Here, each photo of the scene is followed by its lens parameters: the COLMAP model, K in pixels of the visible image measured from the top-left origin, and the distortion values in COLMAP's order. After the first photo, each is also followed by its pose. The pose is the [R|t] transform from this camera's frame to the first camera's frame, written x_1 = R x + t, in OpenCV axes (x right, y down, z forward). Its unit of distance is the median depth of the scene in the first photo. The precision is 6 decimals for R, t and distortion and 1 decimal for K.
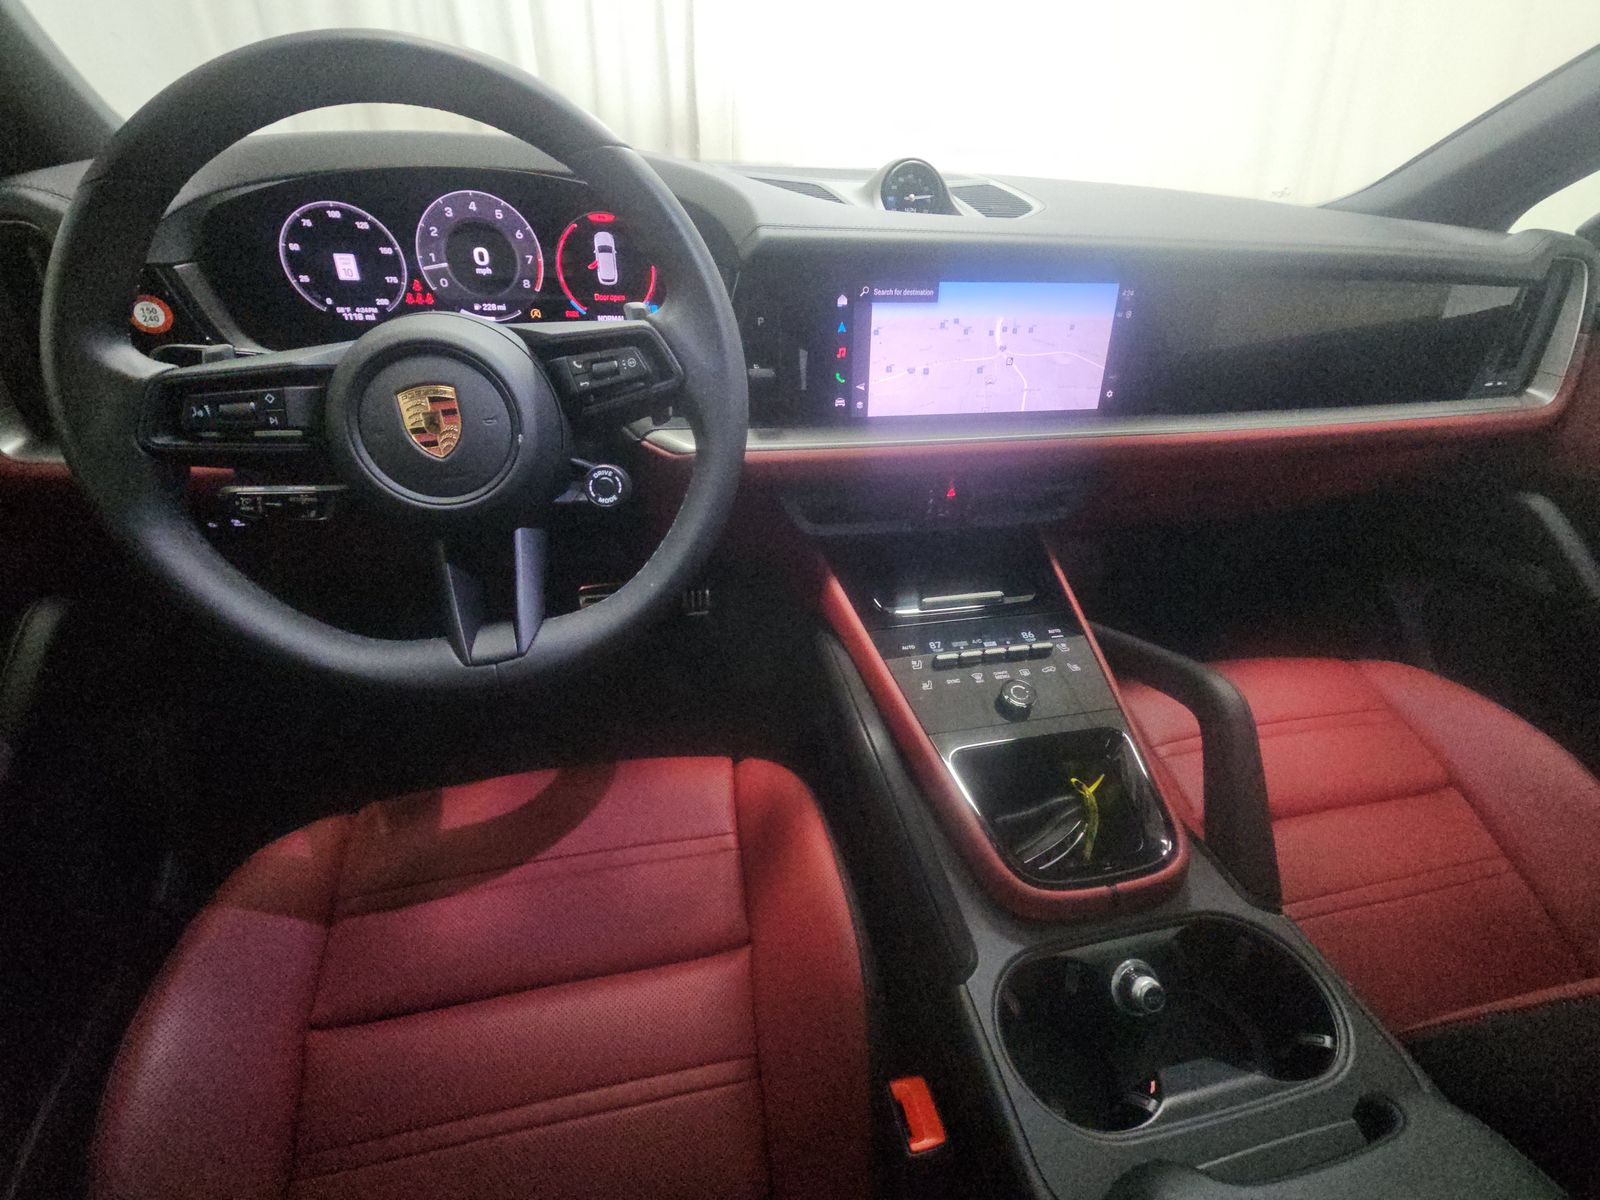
lens RADIAL K [[644.1, 0, 798.8], [0, 644.1, 595.8], [0, 0, 1]] dist [-0.000083, -0.000891]
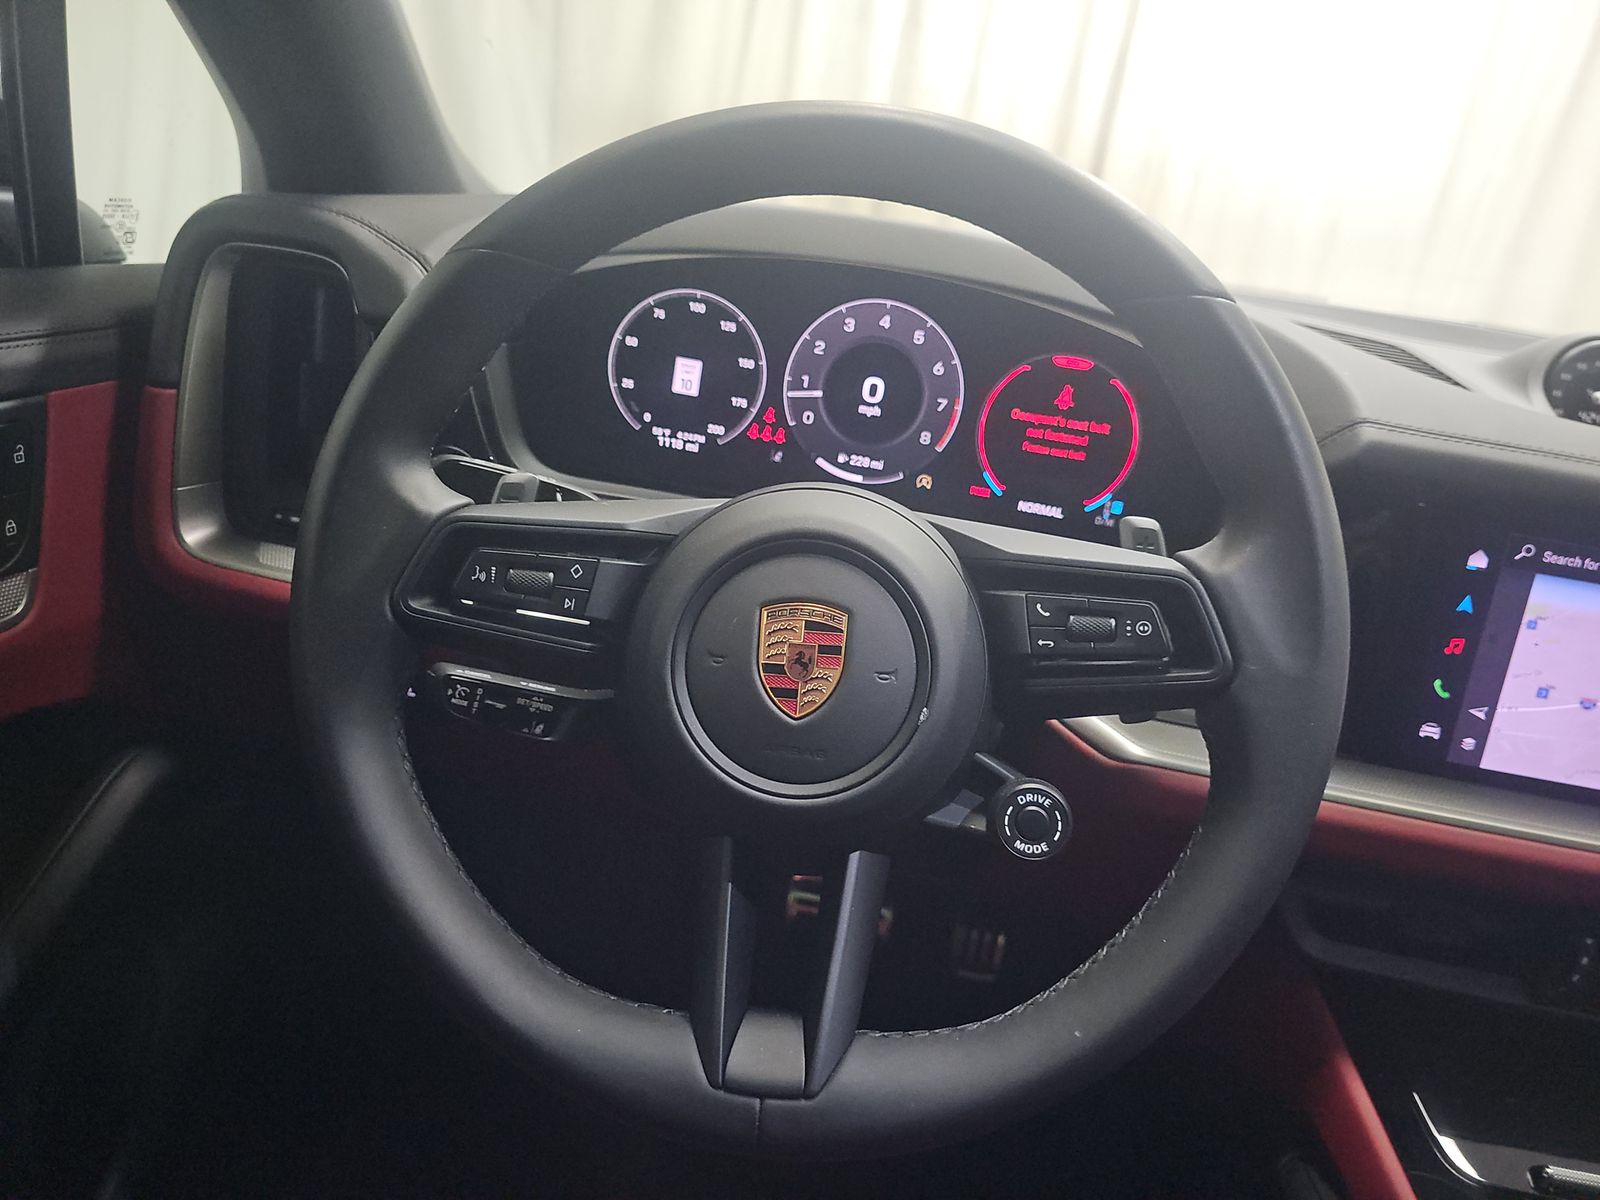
lens RADIAL K [[1045.3, 0, 813.2], [0, 1045.3, 608.3], [0, 0, 1]] dist [0.020596, -0.017250]
pose [[0.938438, 0.210083, -0.274226, -0.232405], [-0.272275, 0.938377, -0.212875, -0.086775], [0.212606, 0.274435, 0.937808, 0.064635]]
